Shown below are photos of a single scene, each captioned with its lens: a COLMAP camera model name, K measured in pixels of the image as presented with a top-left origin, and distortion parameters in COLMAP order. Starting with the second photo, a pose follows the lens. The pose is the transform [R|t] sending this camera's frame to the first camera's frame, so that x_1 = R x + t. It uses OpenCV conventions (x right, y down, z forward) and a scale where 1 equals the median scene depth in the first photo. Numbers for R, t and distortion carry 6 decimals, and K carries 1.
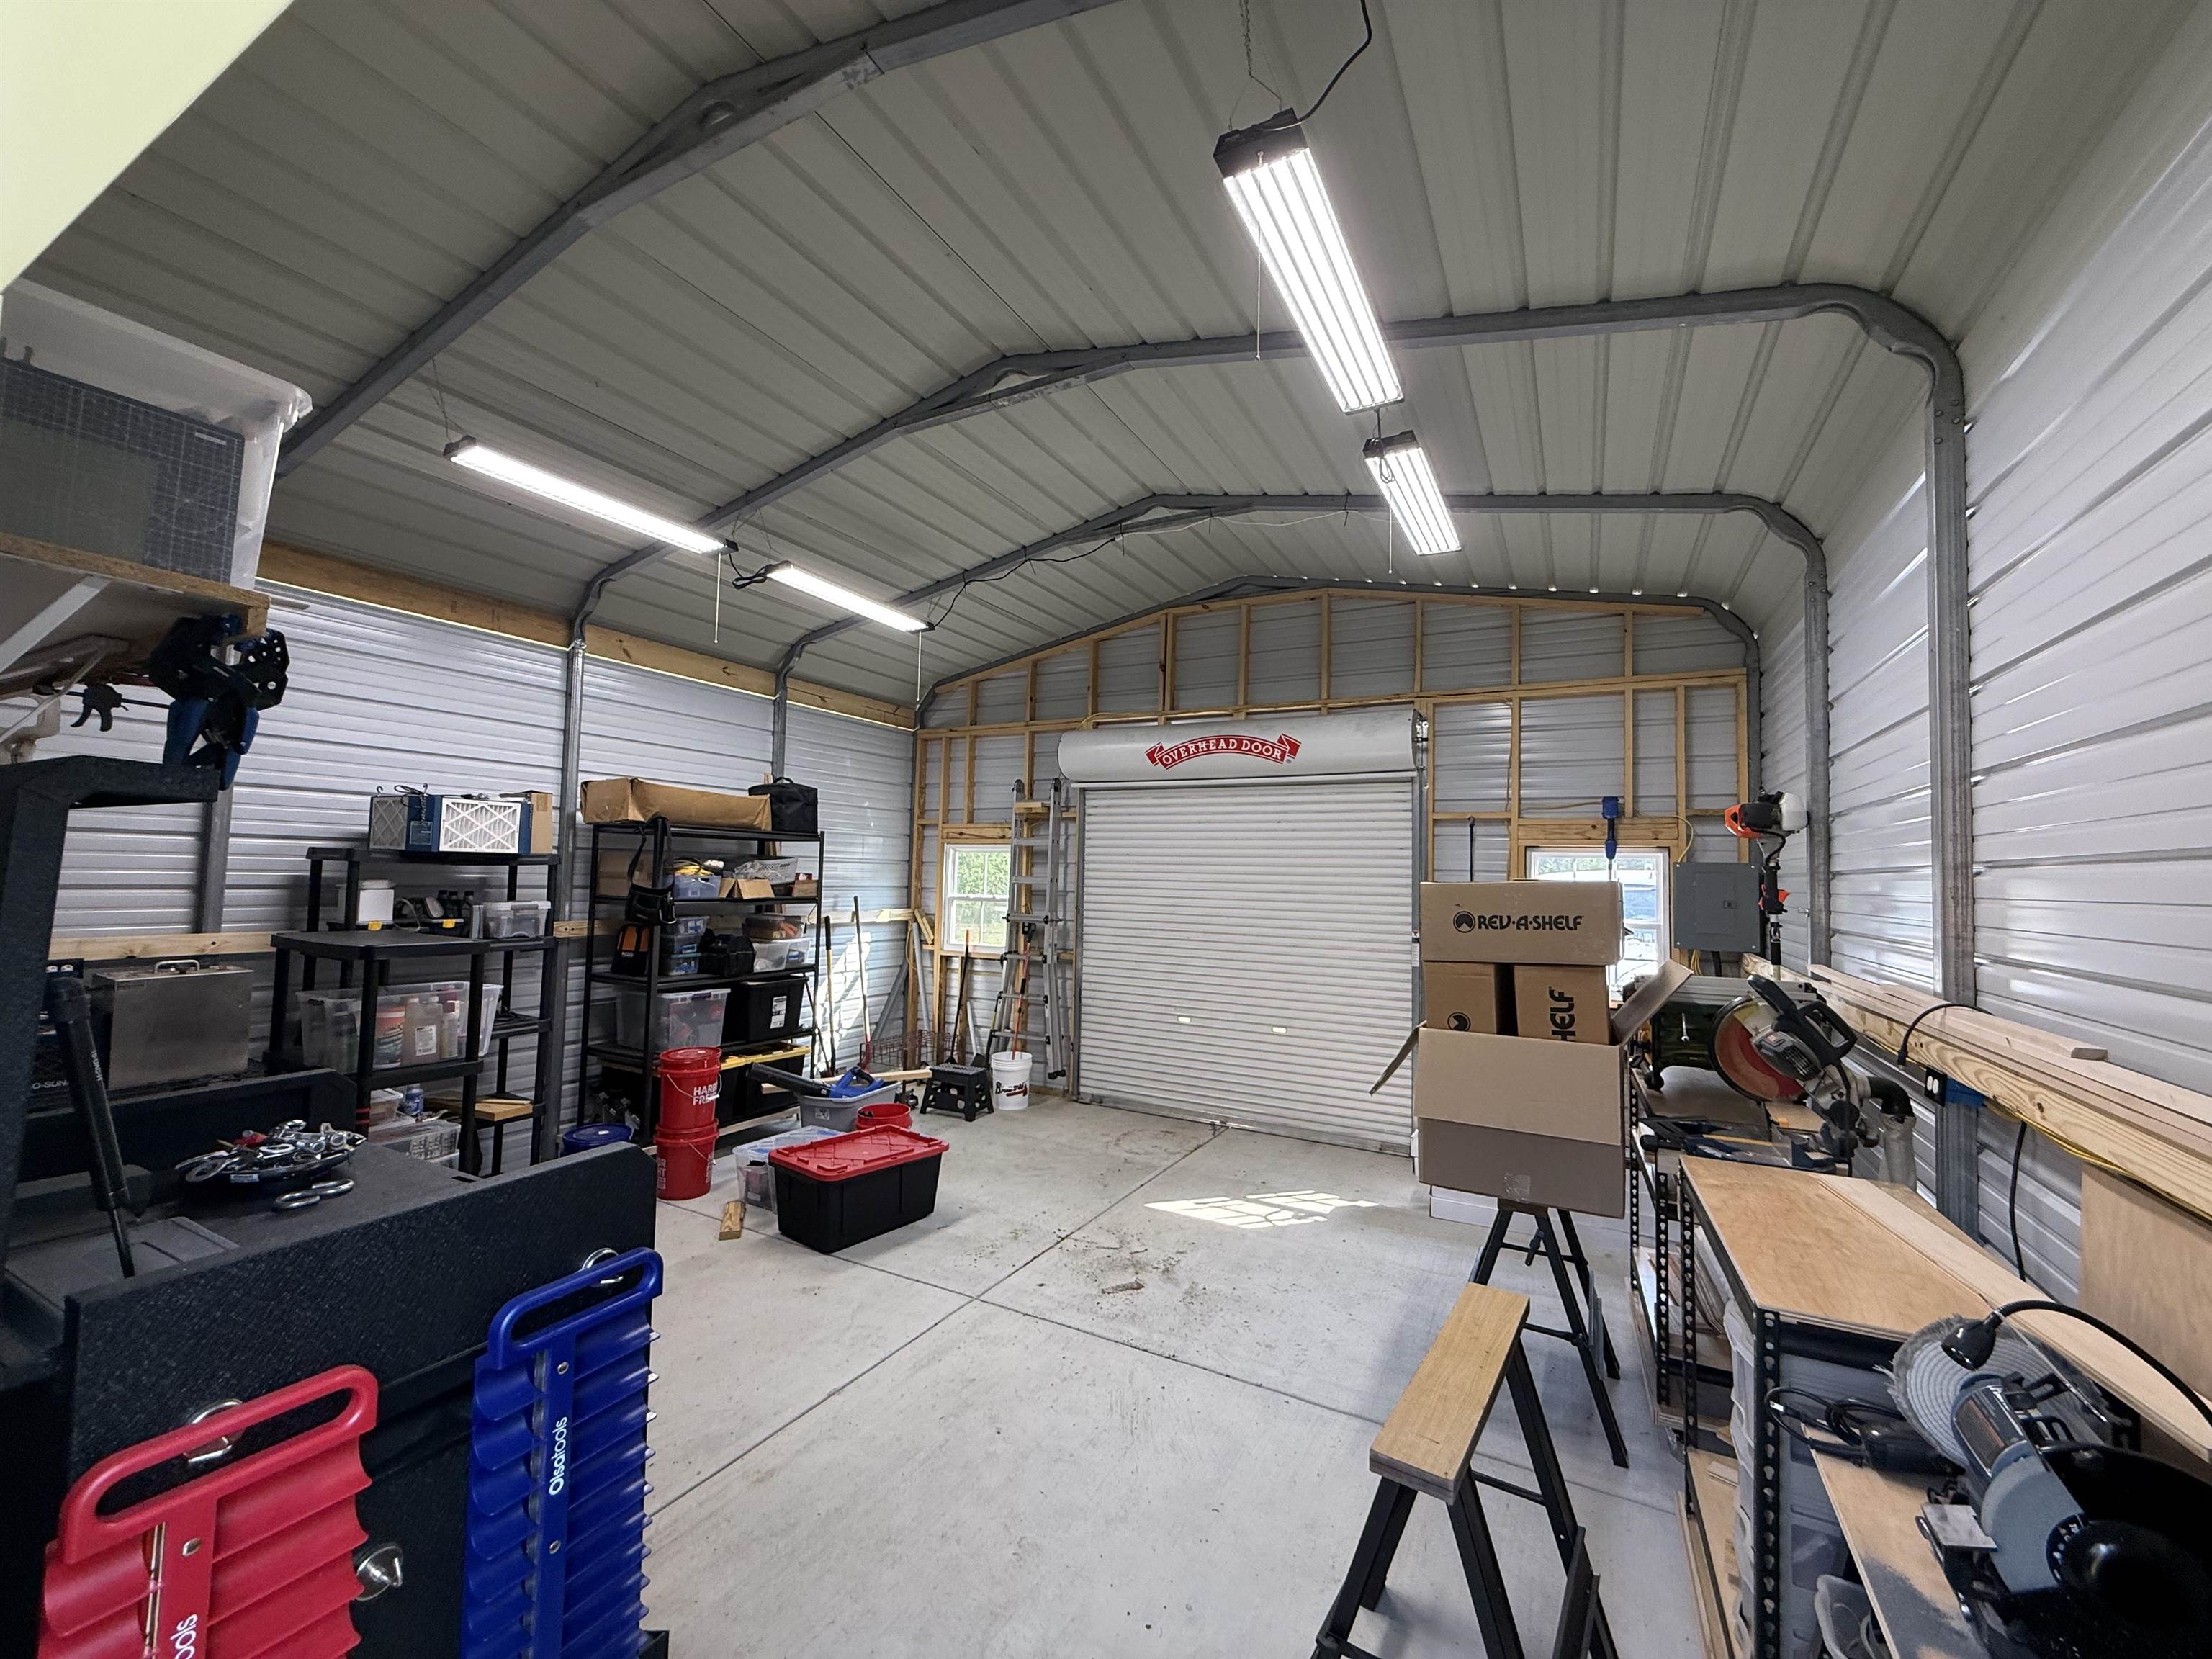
lens RADIAL K [[876.9, 0, 1109.5], [0, 876.9, 829.7], [0, 0, 1]] dist [-0.000154, -0.000027]
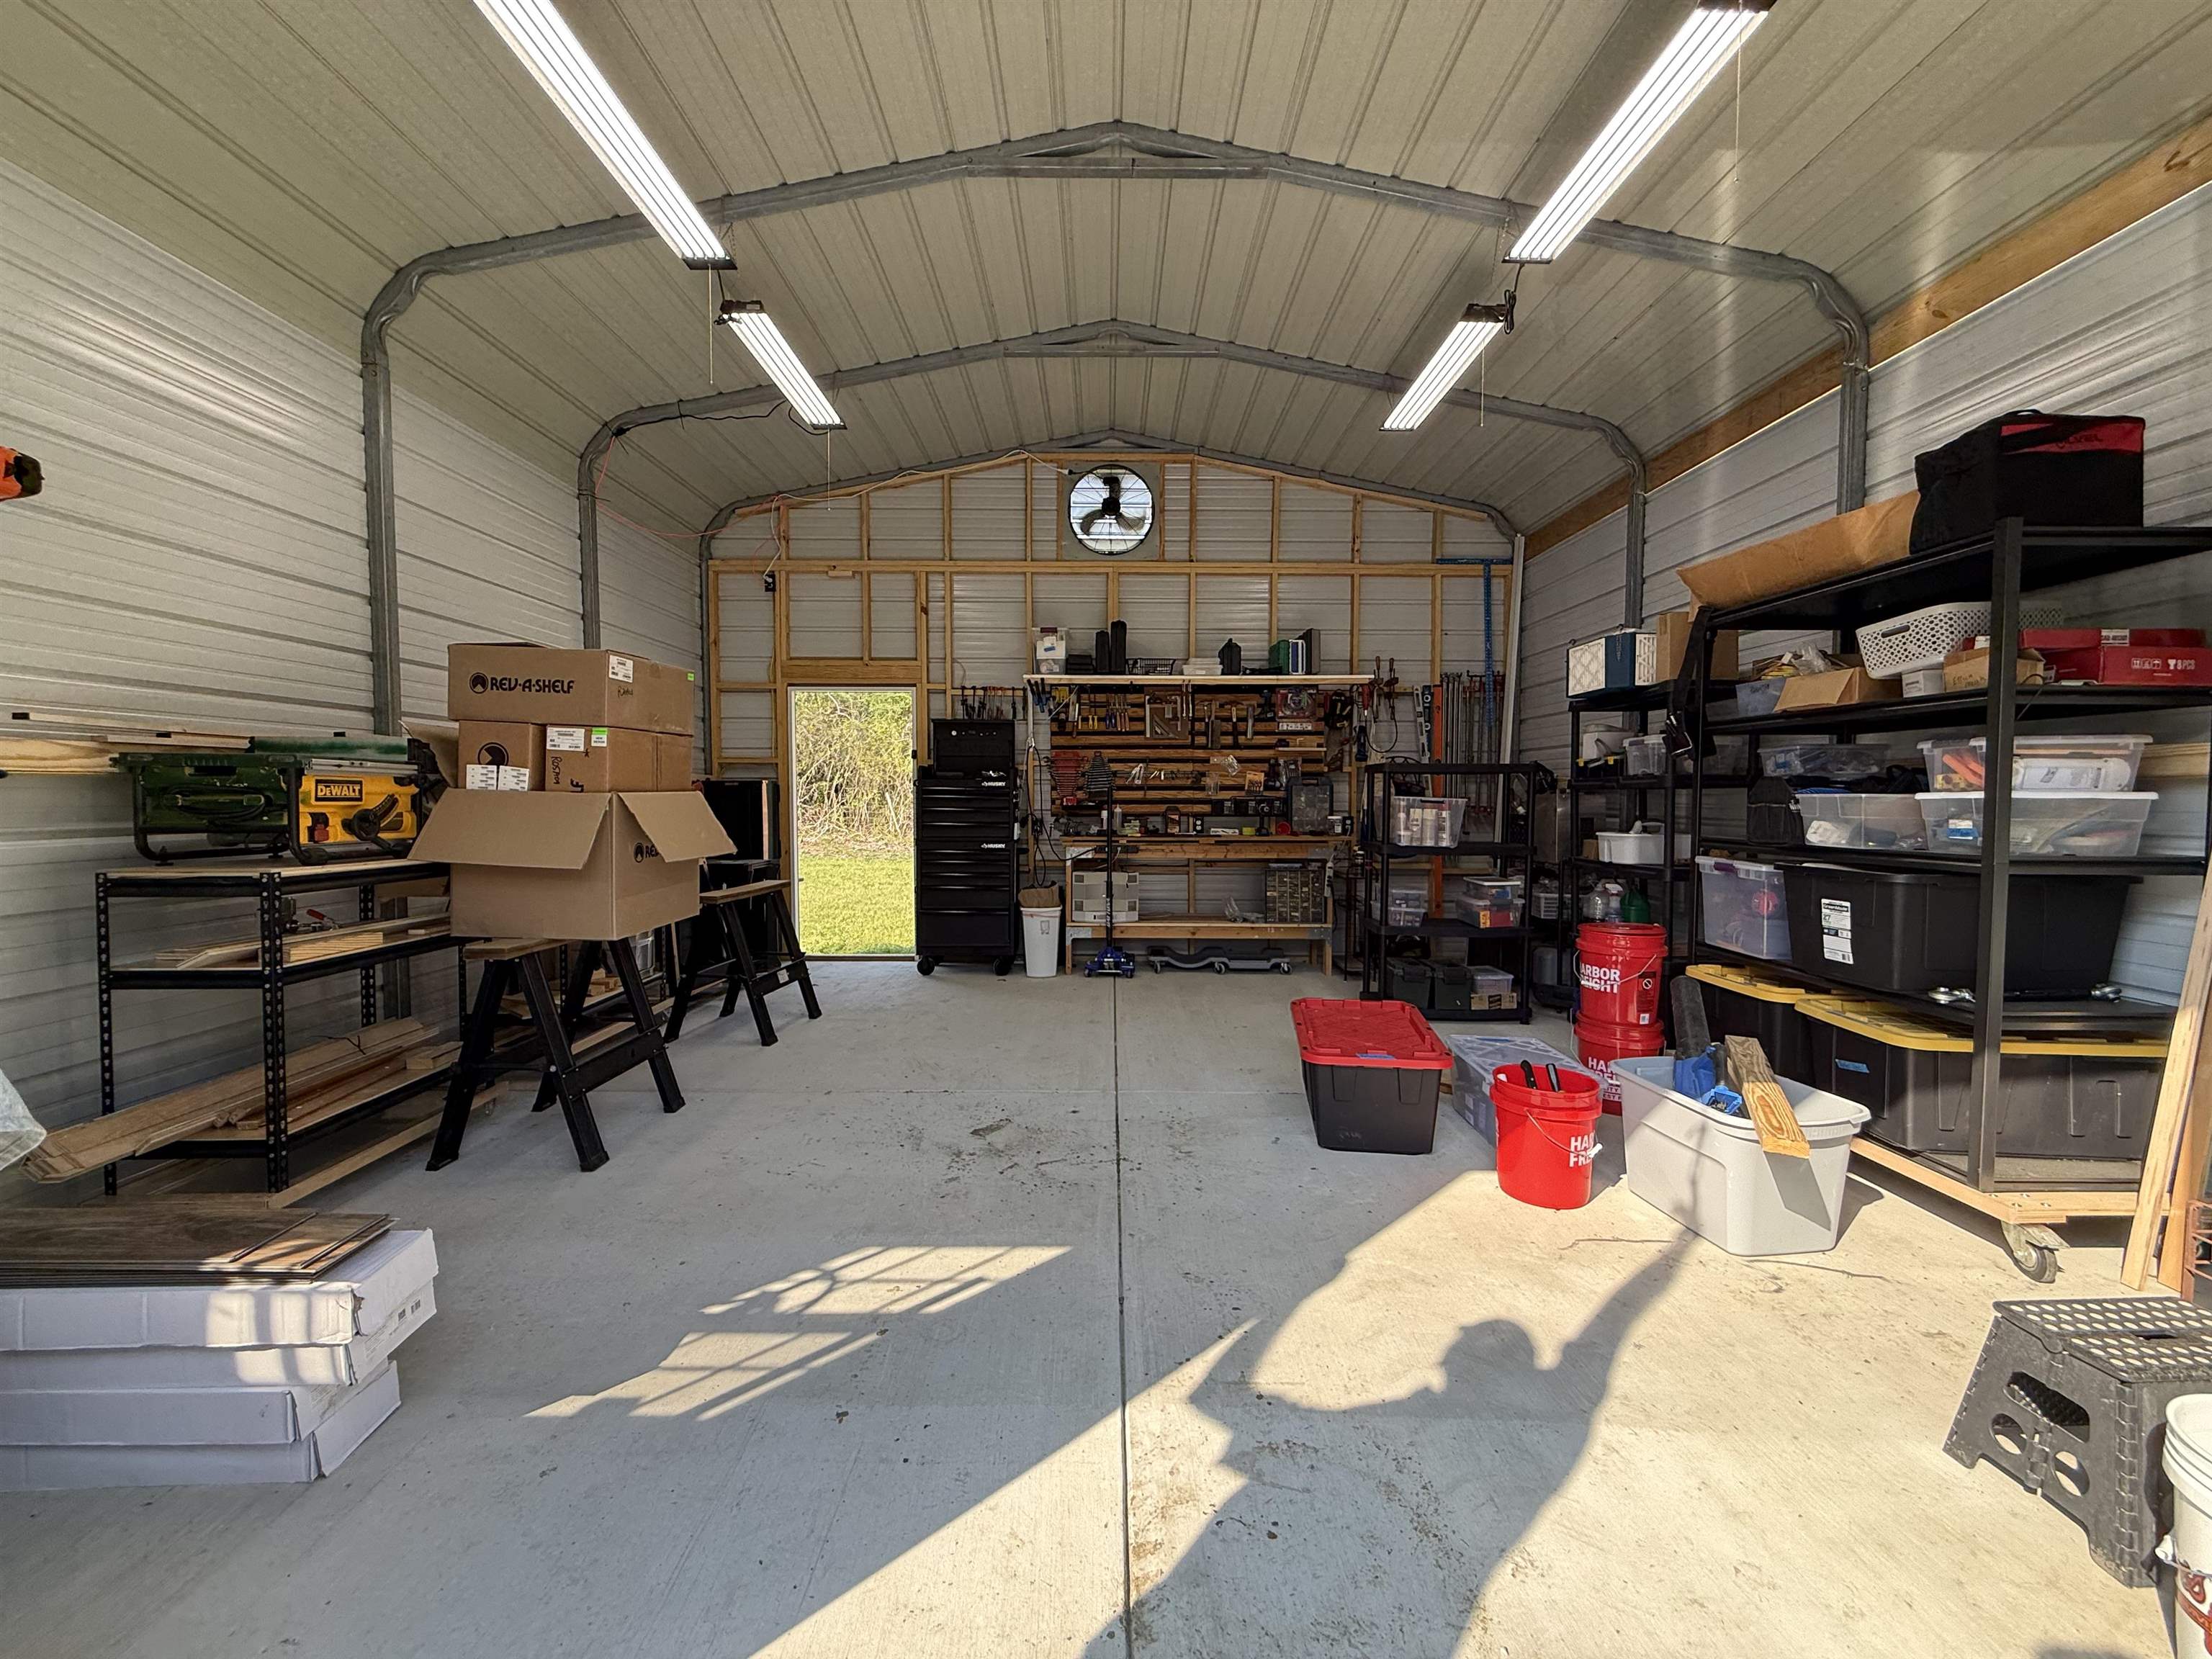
lens RADIAL K [[876.9, 0, 1102.4], [0, 876.9, 828.7], [0, 0, 1]] dist [-0.000154, -0.000027]
pose [[-0.875944, -0.008206, -0.482343, 0.286276], [-0.003644, 0.999939, -0.010396, 0.189855], [0.482400, -0.007349, -0.875920, 1.511248]]
